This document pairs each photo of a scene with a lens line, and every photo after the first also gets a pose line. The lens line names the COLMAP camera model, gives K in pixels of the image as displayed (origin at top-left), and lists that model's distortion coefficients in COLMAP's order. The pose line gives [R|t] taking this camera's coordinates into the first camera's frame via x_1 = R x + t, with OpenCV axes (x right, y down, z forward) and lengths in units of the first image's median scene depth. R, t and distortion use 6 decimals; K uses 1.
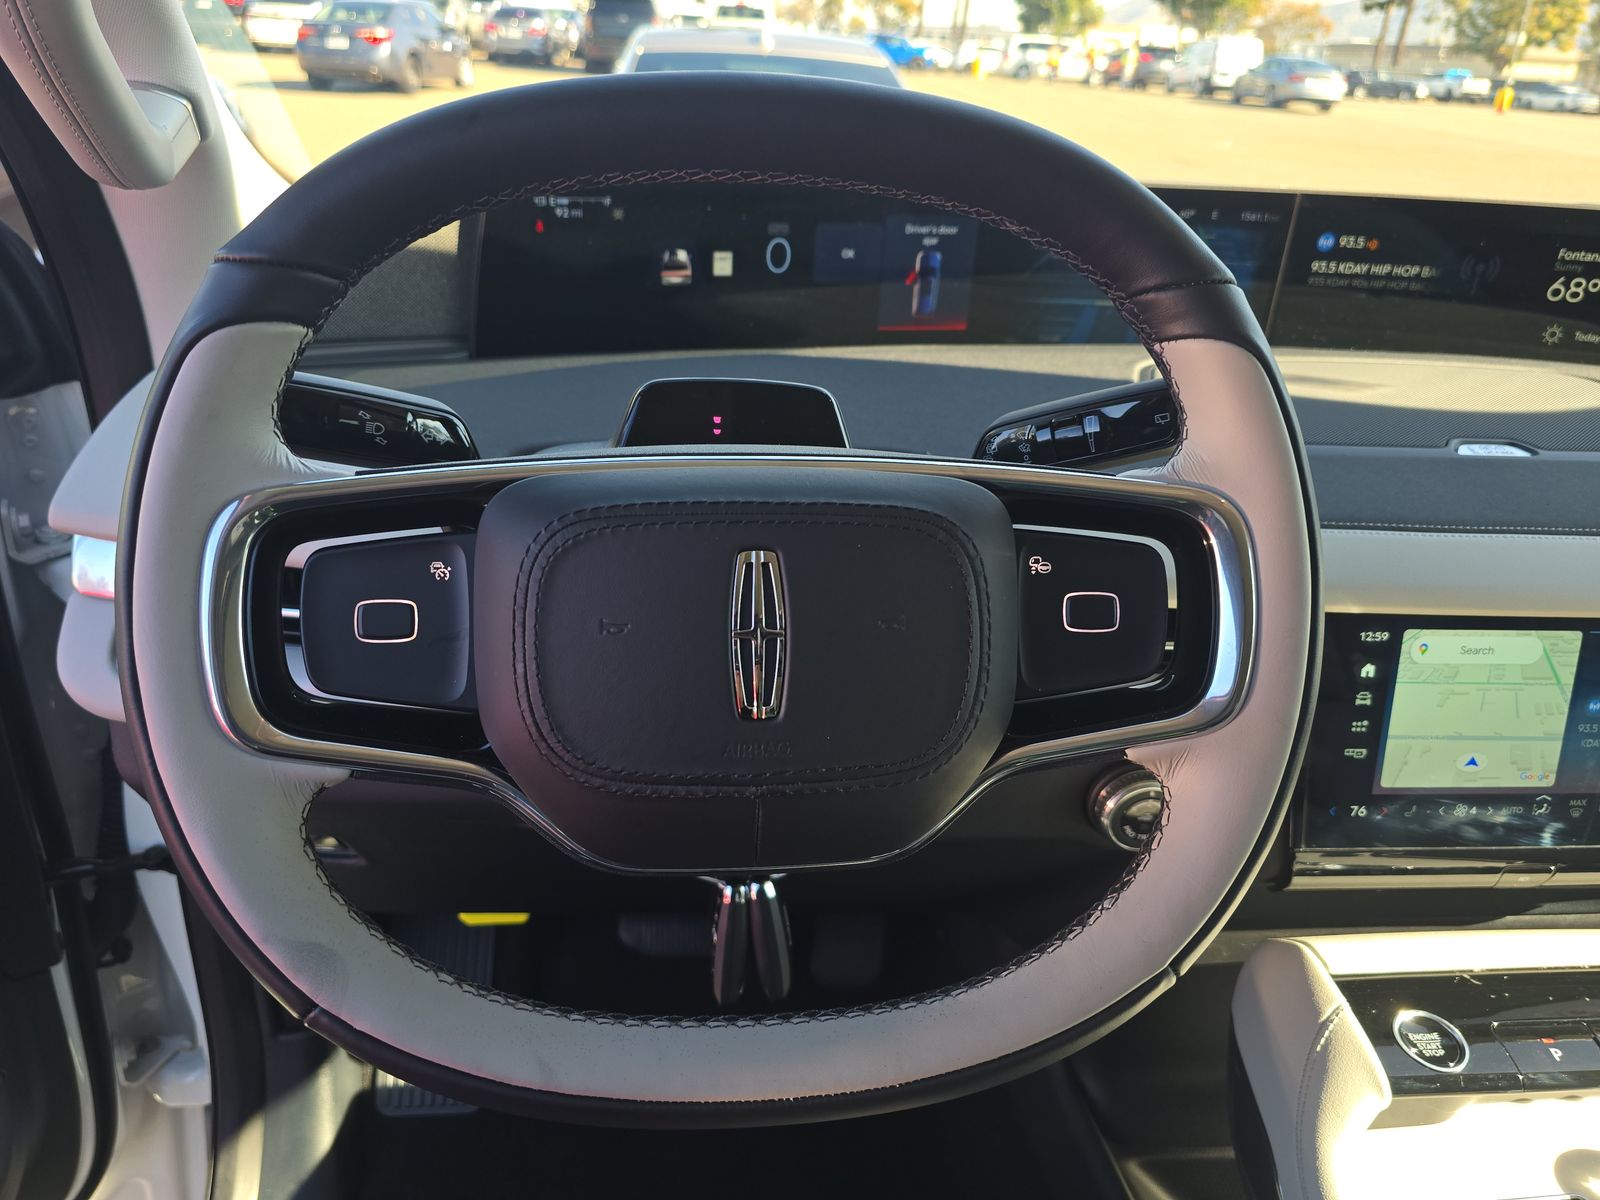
lens RADIAL K [[1083.1, 0, 796.5], [0, 1083.1, 588.6], [0, 0, 1]] dist [0.062928, -0.065857]
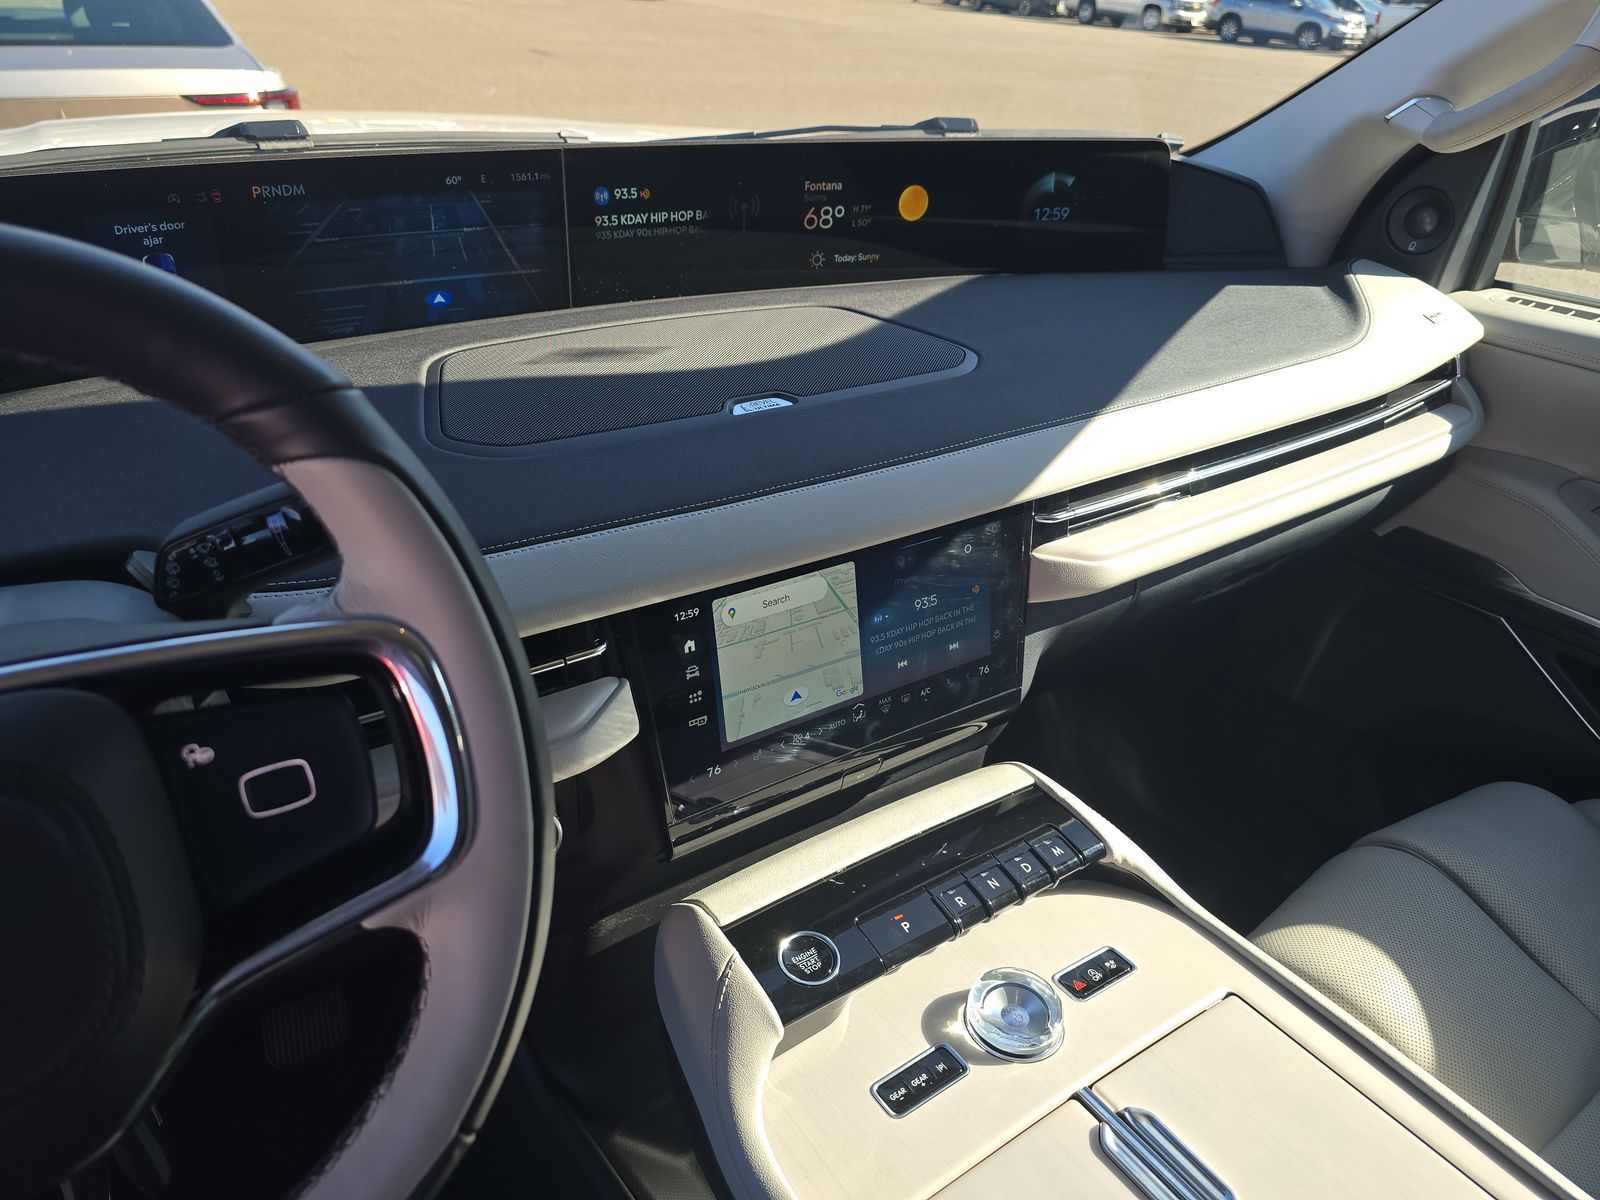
lens RADIAL K [[1091.7, 0, 759.3], [0, 1091.7, 598.2], [0, 0, 1]] dist [0.137956, -0.223413]
pose [[0.875233, -0.242165, 0.418715, 0.145454], [0.209585, 0.970032, 0.122929, -0.081338], [-0.435936, -0.019835, 0.899759, 0.026773]]
